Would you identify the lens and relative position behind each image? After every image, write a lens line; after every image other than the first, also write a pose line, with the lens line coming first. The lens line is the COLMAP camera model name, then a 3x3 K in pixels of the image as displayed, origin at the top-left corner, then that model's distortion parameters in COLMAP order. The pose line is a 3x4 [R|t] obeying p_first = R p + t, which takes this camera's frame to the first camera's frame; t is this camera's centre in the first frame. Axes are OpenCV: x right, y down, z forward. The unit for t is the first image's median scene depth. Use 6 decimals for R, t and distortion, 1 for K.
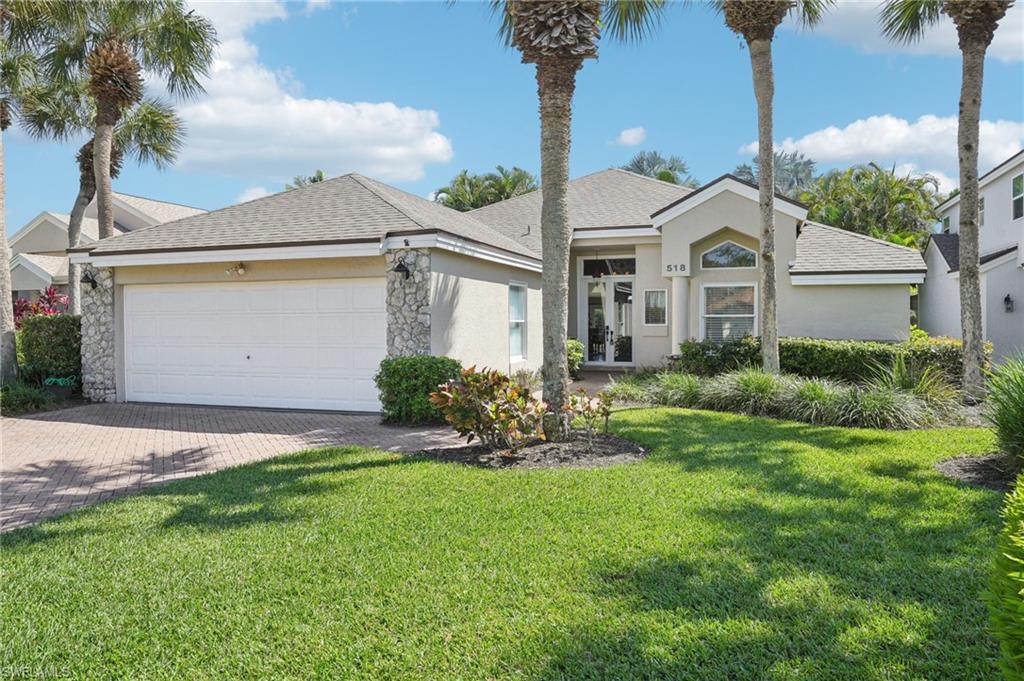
lens RADIAL K [[706.4, 0, 510.0], [0, 706.4, 334.5], [0, 0, 1]] dist [0.000812, 0.000025]
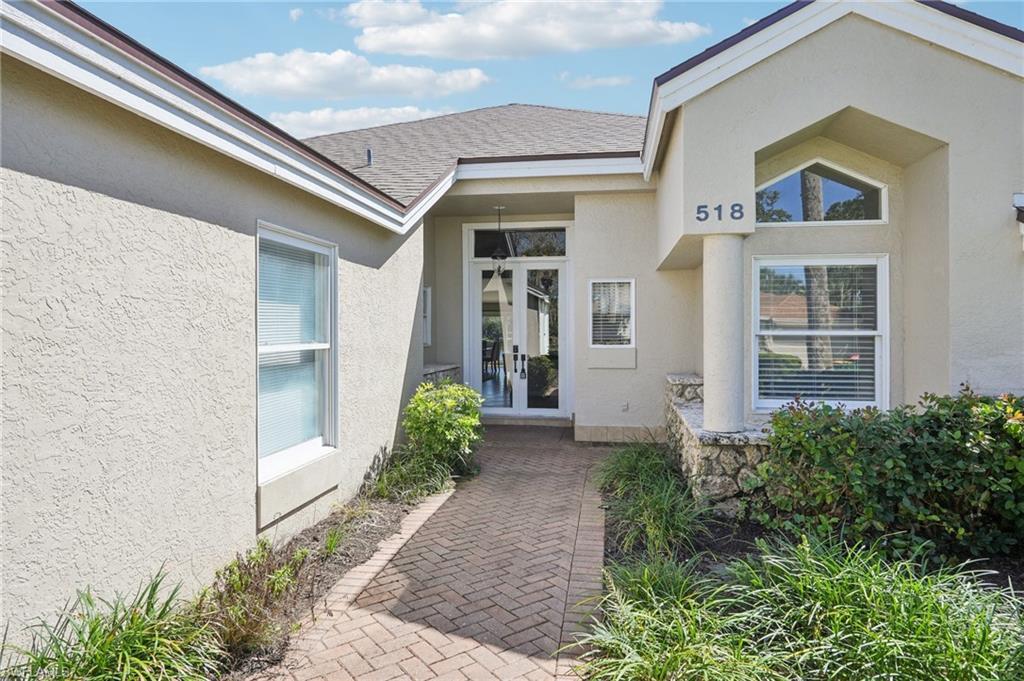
lens RADIAL K [[622.9, 0, 507.6], [0, 622.9, 335.3], [0, 0, 1]] dist [-0.001047, -0.000108]
pose [[0.984928, 0.003008, 0.172936, 0.046473], [-0.002090, 0.999983, -0.005487, -0.018505], [-0.172949, 0.005043, 0.984918, 0.530985]]
